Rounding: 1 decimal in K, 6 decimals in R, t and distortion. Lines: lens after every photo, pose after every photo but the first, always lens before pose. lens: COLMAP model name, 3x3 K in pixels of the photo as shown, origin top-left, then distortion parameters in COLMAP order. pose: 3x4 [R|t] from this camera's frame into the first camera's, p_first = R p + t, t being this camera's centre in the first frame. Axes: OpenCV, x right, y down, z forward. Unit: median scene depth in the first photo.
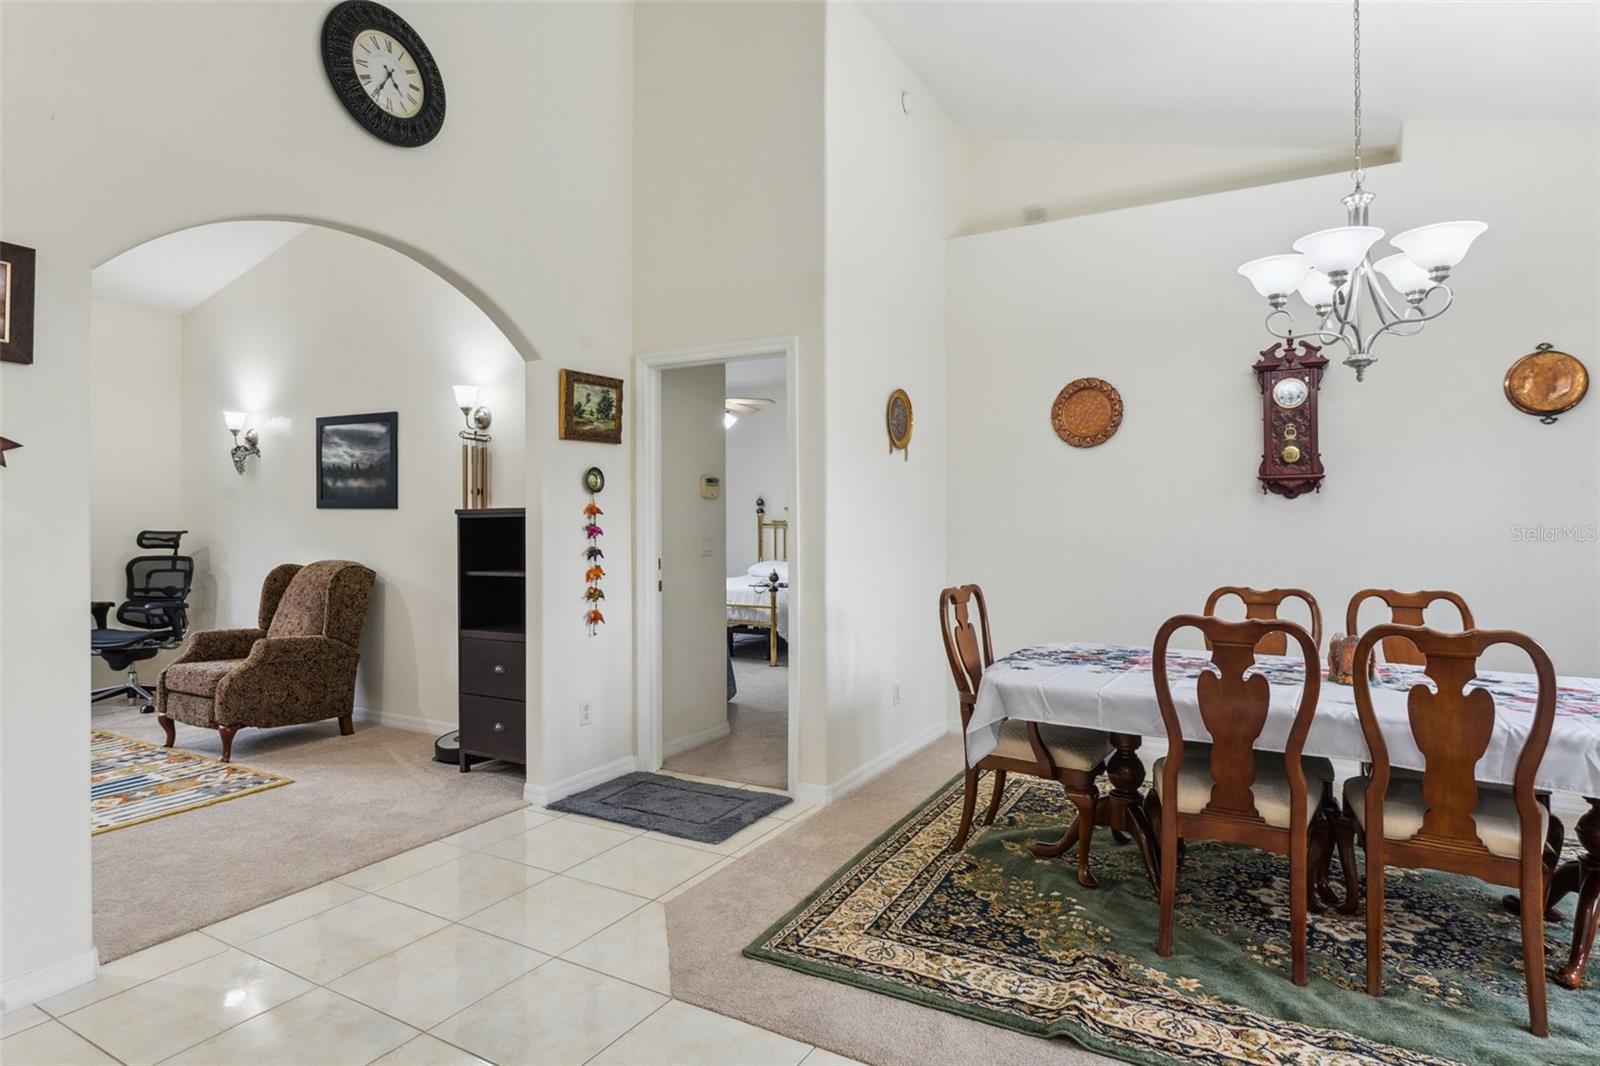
lens RADIAL K [[873.7, 0, 803.3], [0, 873.7, 518.8], [0, 0, 1]] dist [0.003410, -0.002103]
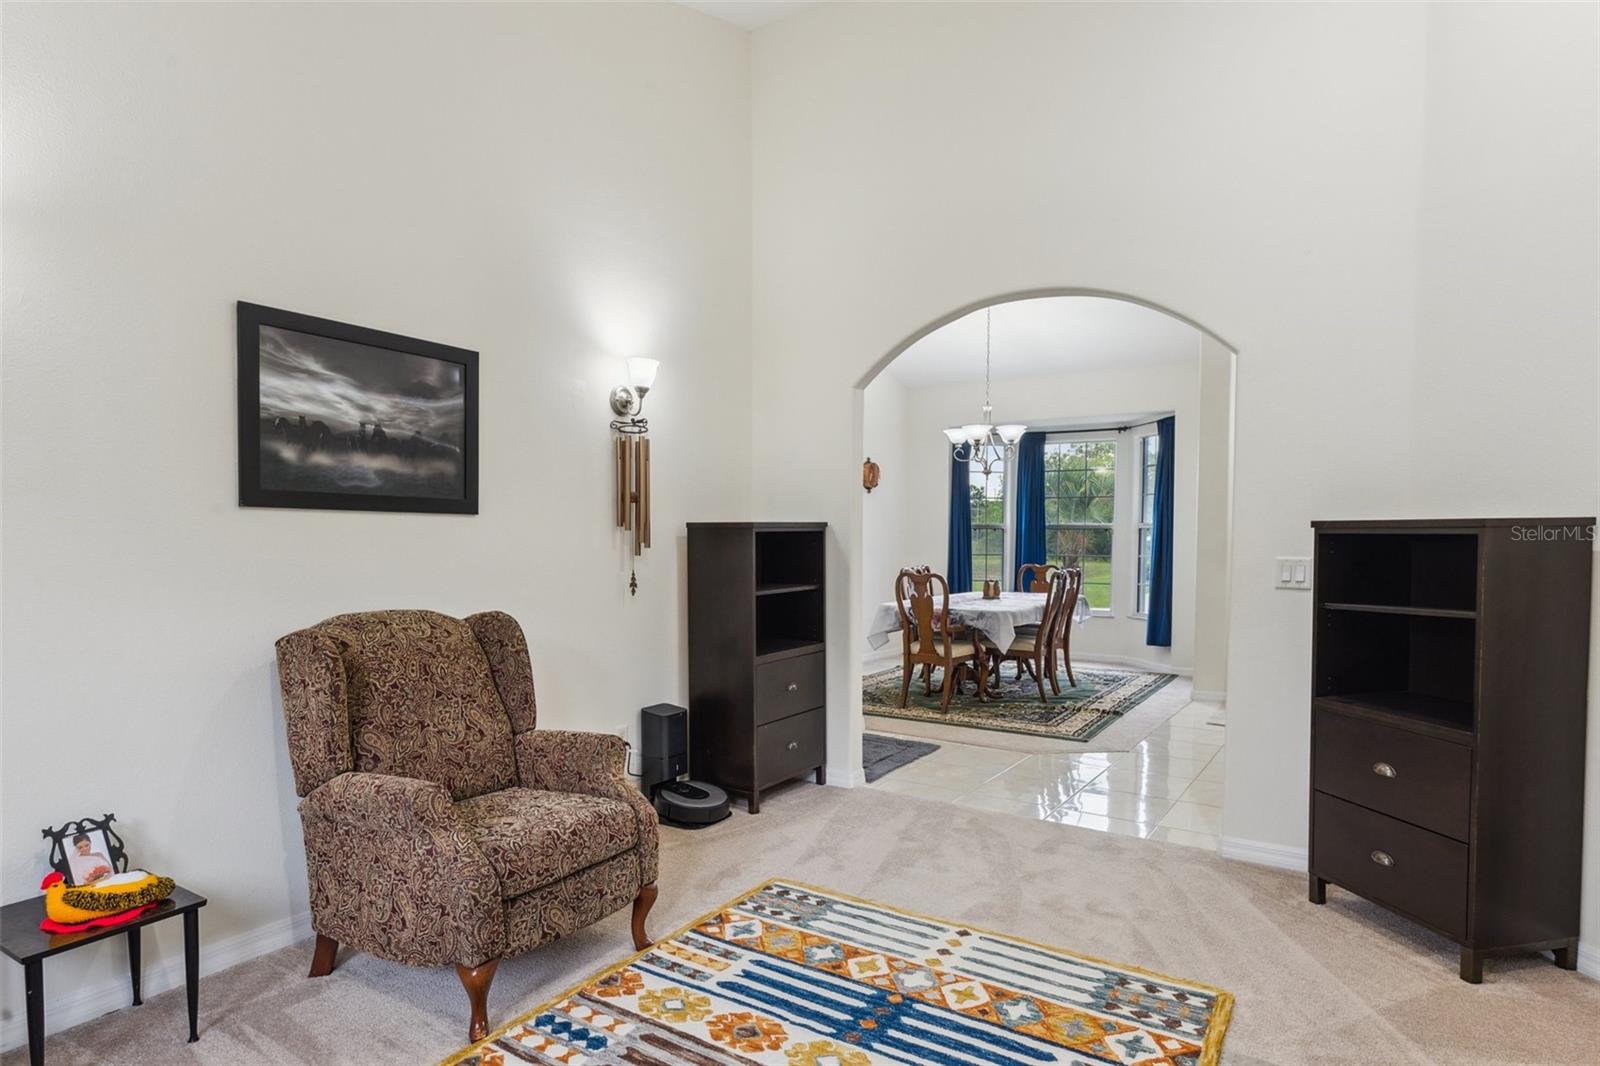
lens RADIAL K [[873.7, 0, 803.5], [0, 873.7, 570.3], [0, 0, 1]] dist [0.003410, -0.002103]
pose [[0.070707, -0.039340, 0.996721, -1.010639], [-0.002616, 0.999211, 0.039623, 0.002392], [-0.997494, -0.005409, 0.070548, 0.704426]]
